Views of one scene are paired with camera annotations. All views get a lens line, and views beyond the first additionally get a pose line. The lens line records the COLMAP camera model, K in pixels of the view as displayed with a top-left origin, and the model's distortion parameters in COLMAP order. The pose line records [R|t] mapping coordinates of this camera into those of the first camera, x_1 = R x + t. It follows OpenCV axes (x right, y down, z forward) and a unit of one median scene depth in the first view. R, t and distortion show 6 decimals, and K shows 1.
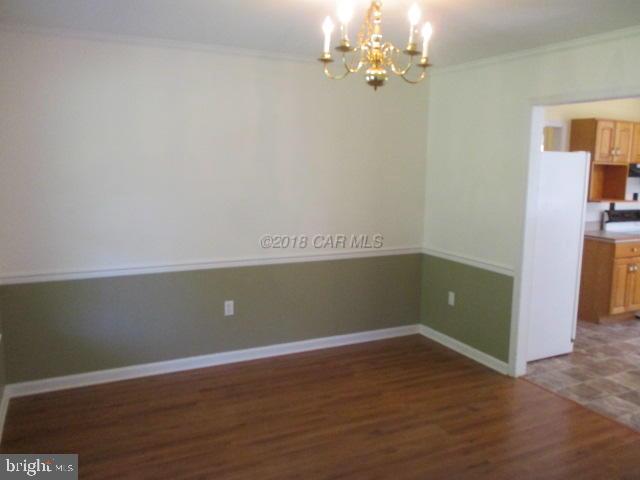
lens RADIAL K [[532.8, 0, 320.0], [0, 532.8, 240.0], [0, 0, 1]] dist [-0.028178, 0.000827]
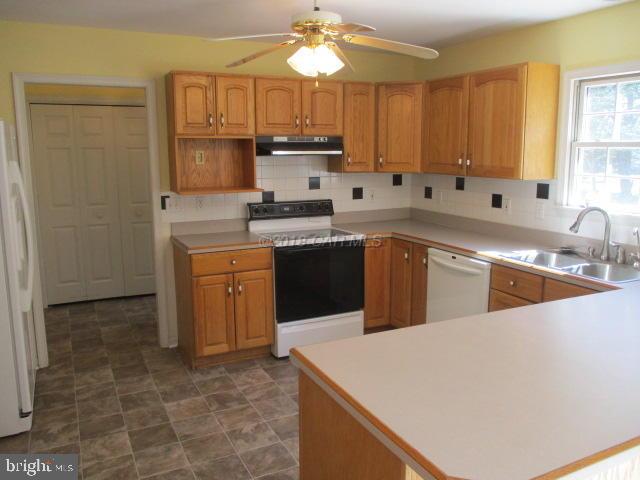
lens RADIAL K [[532.8, 0, 320.0], [0, 532.8, 240.0], [0, 0, 1]] dist [-0.028178, 0.000827]
pose [[0.999823, -0.018417, -0.003911, 0.699017], [0.018532, 0.999327, 0.031641, -0.029852], [0.003326, -0.031707, 0.999492, 0.303349]]
